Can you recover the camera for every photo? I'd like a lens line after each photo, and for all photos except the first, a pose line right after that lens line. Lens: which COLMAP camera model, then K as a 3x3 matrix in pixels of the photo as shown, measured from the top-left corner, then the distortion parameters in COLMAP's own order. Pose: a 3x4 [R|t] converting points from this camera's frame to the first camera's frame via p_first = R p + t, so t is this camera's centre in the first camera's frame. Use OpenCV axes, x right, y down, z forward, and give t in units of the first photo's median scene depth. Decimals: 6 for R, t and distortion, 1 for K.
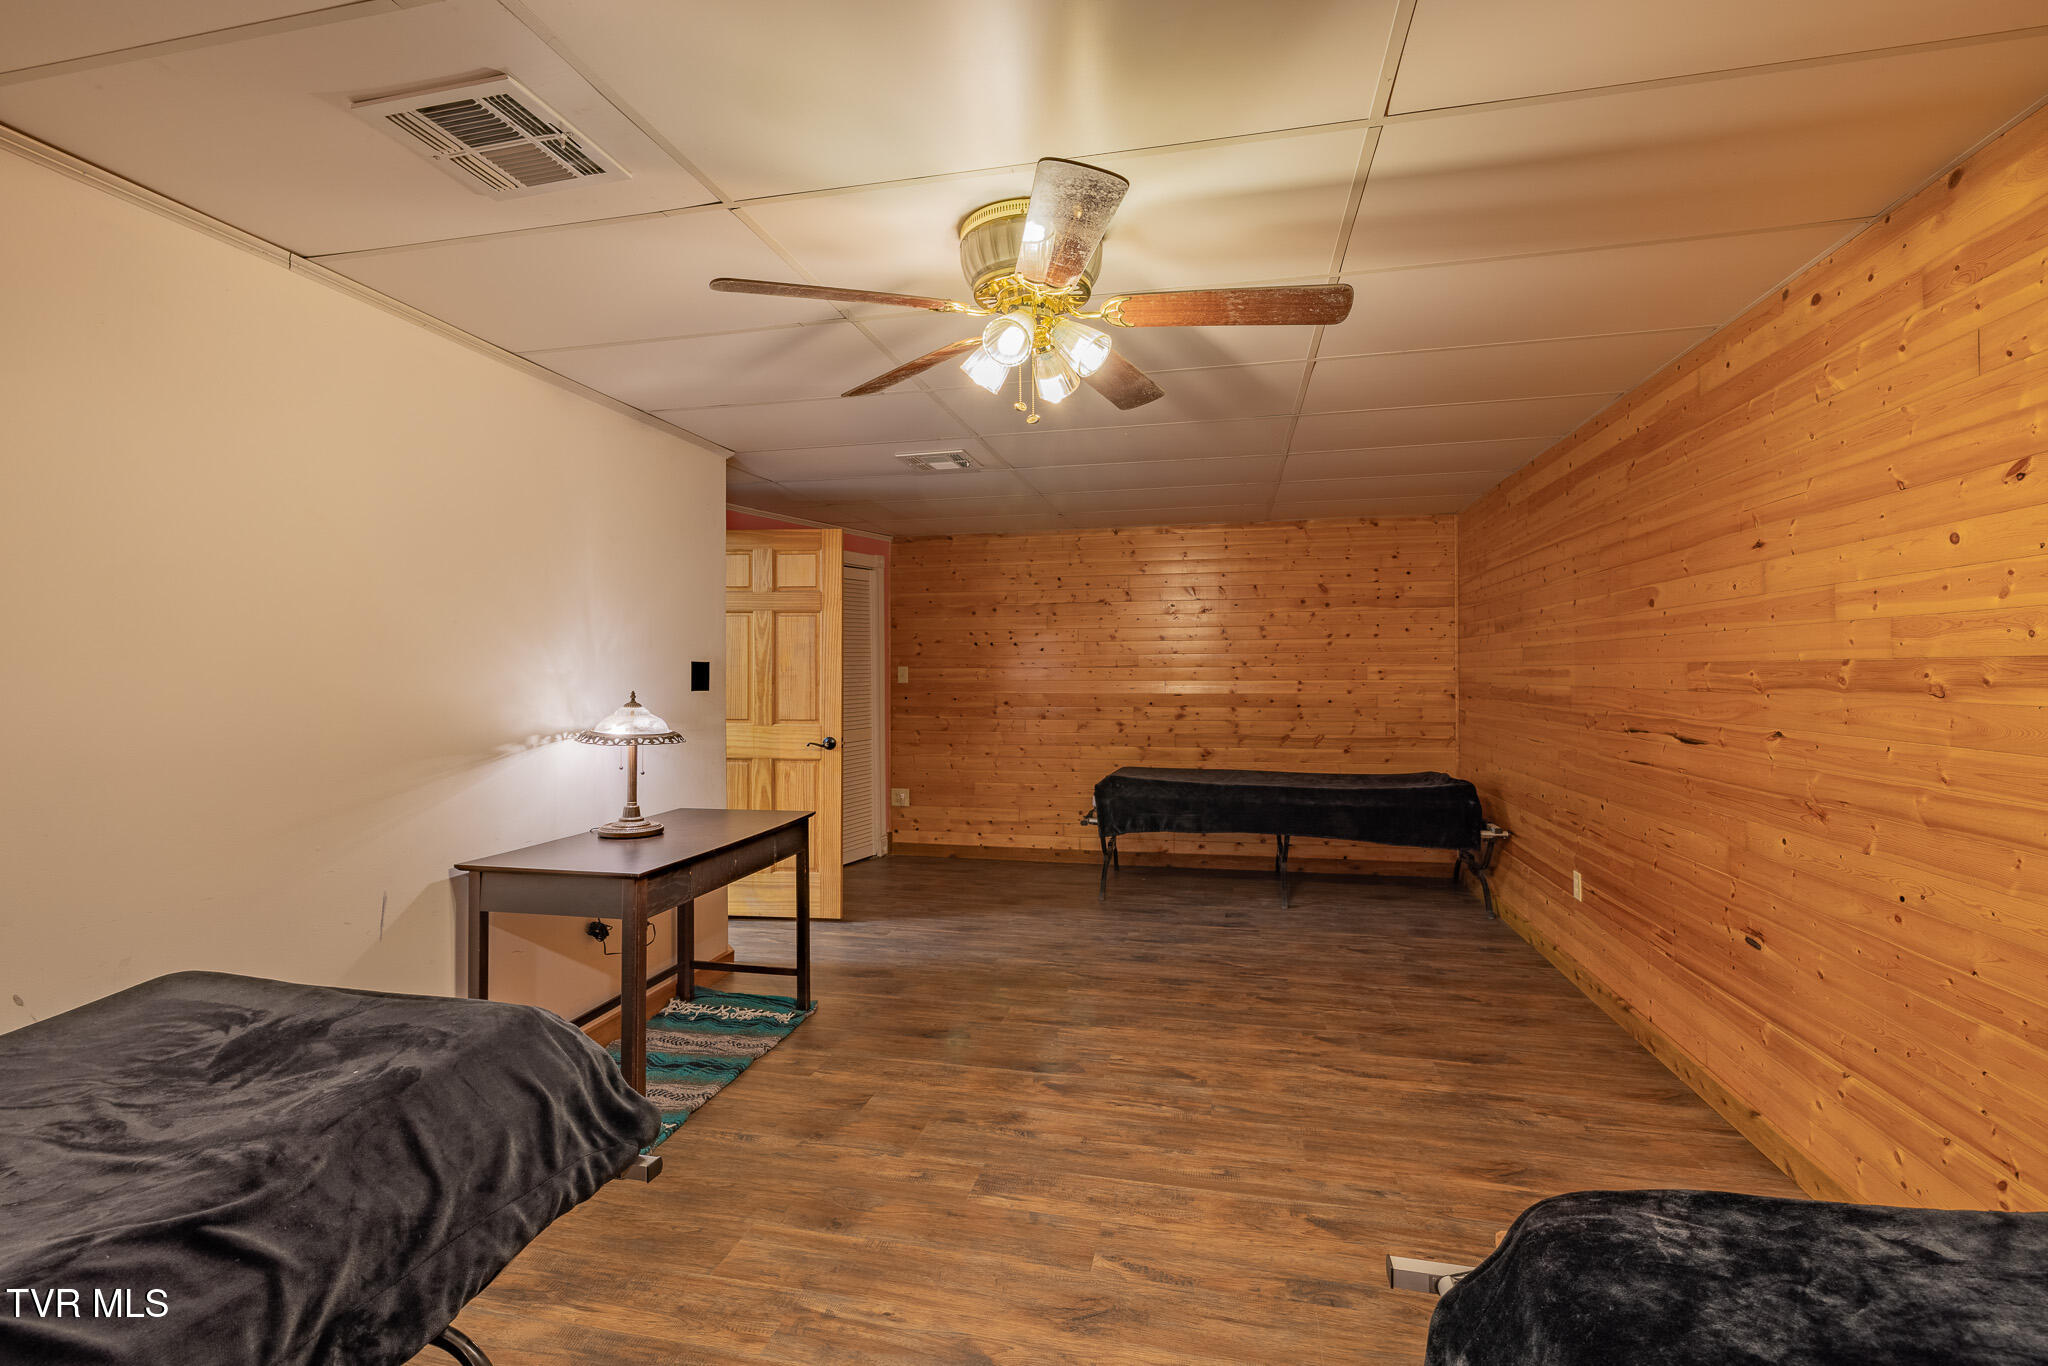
lens RADIAL K [[874.3, 0, 1027.5], [0, 874.3, 675.7], [0, 0, 1]] dist [0.001534, -0.000326]
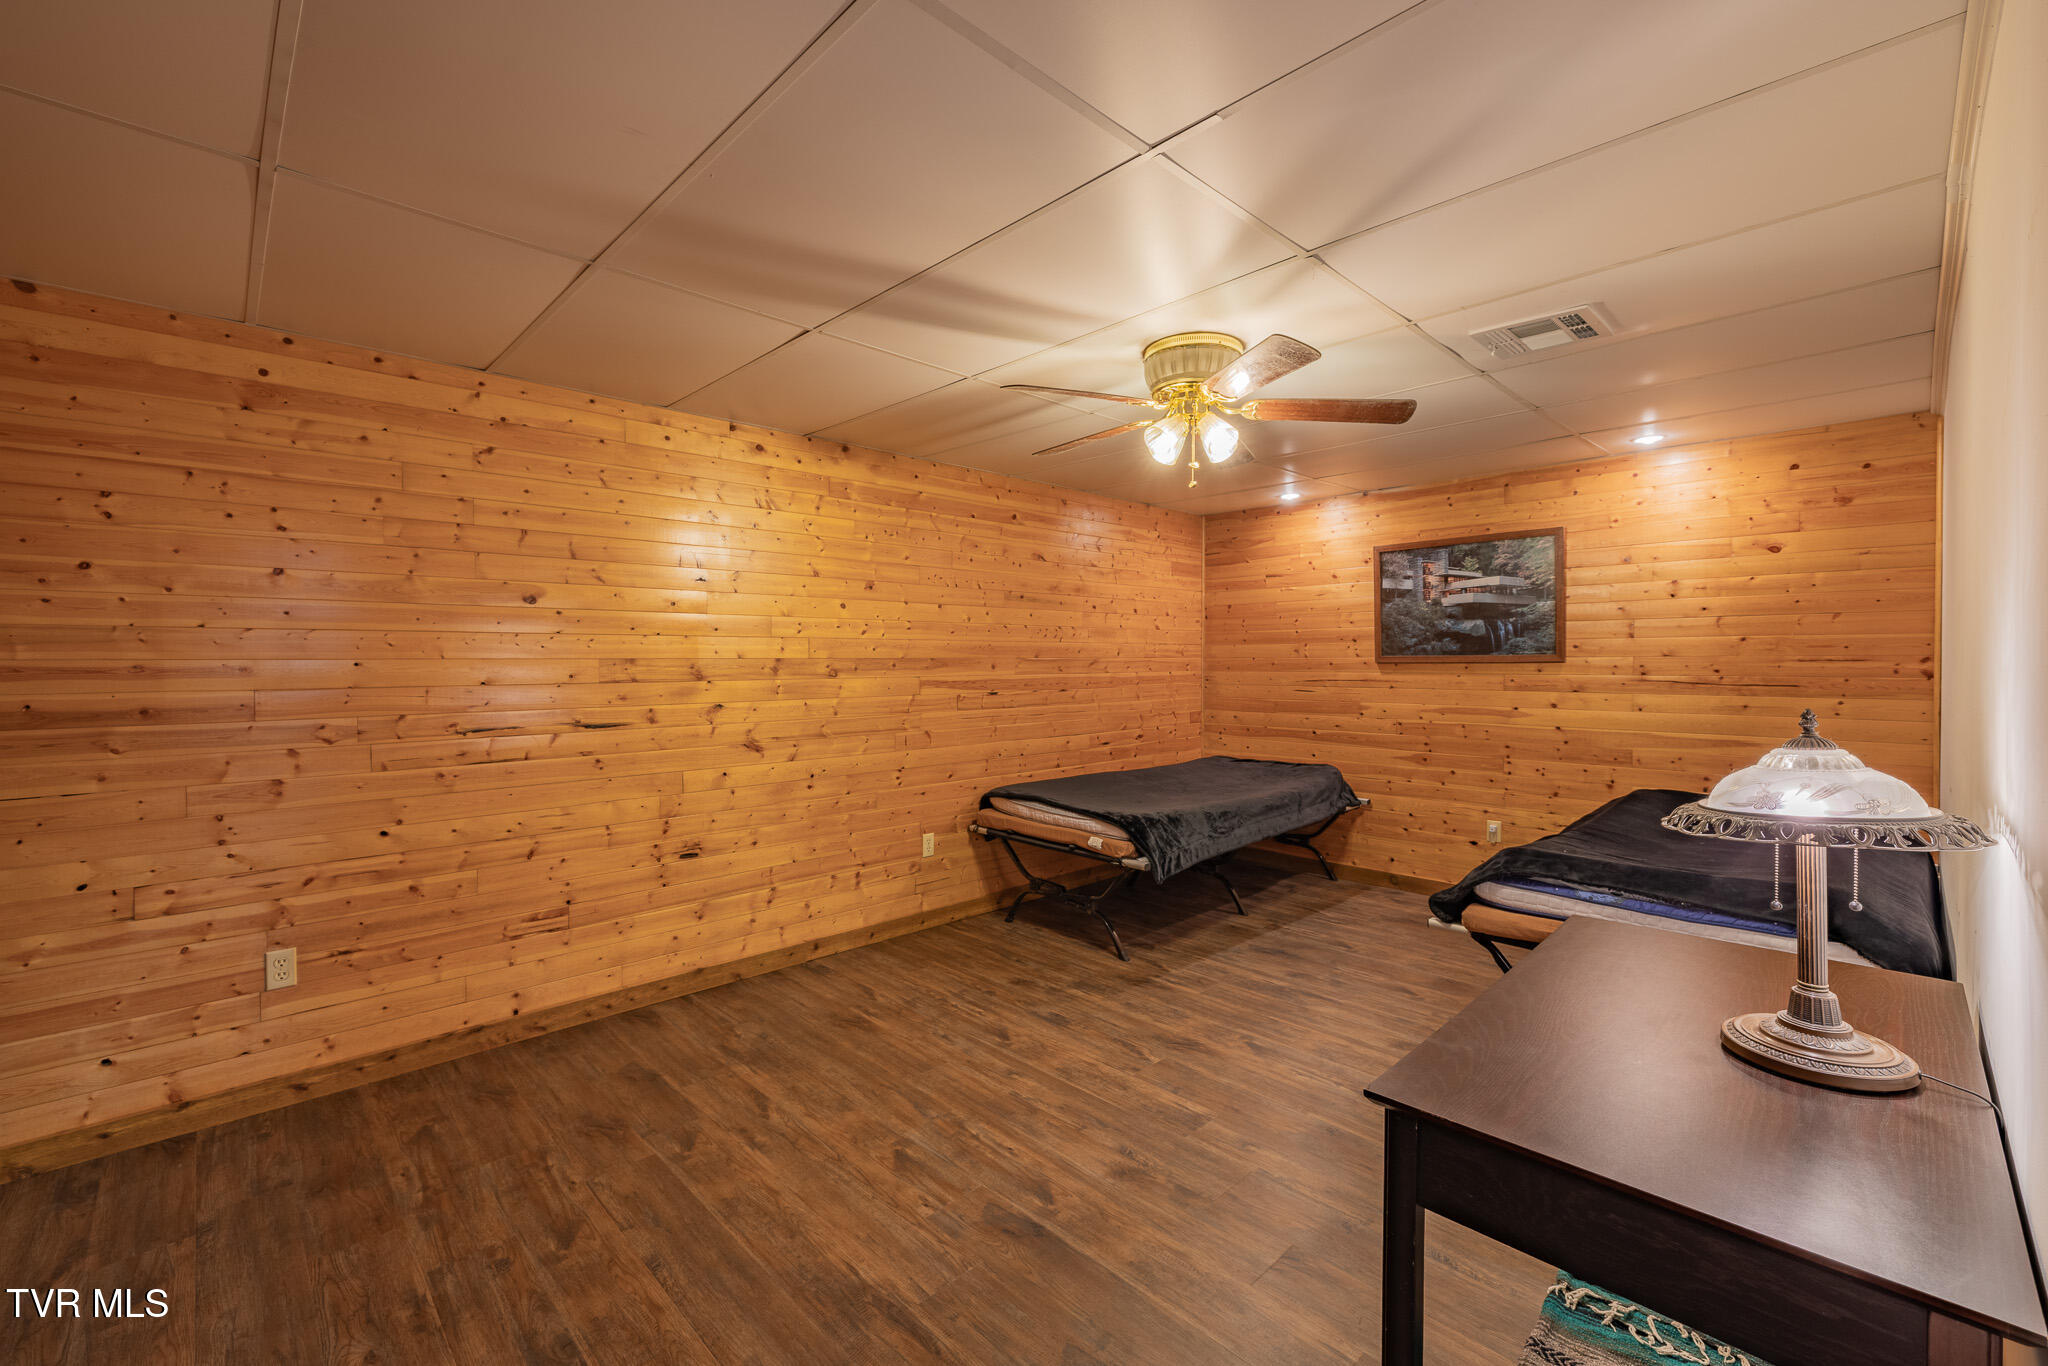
lens RADIAL K [[874.3, 0, 1025.2], [0, 874.3, 672.9], [0, 0, 1]] dist [0.001534, -0.000326]
pose [[-0.837818, -0.001939, 0.545946, -0.407891], [0.008140, 0.999838, 0.016043, -0.027015], [-0.545889, 0.017885, -0.837667, 1.735030]]
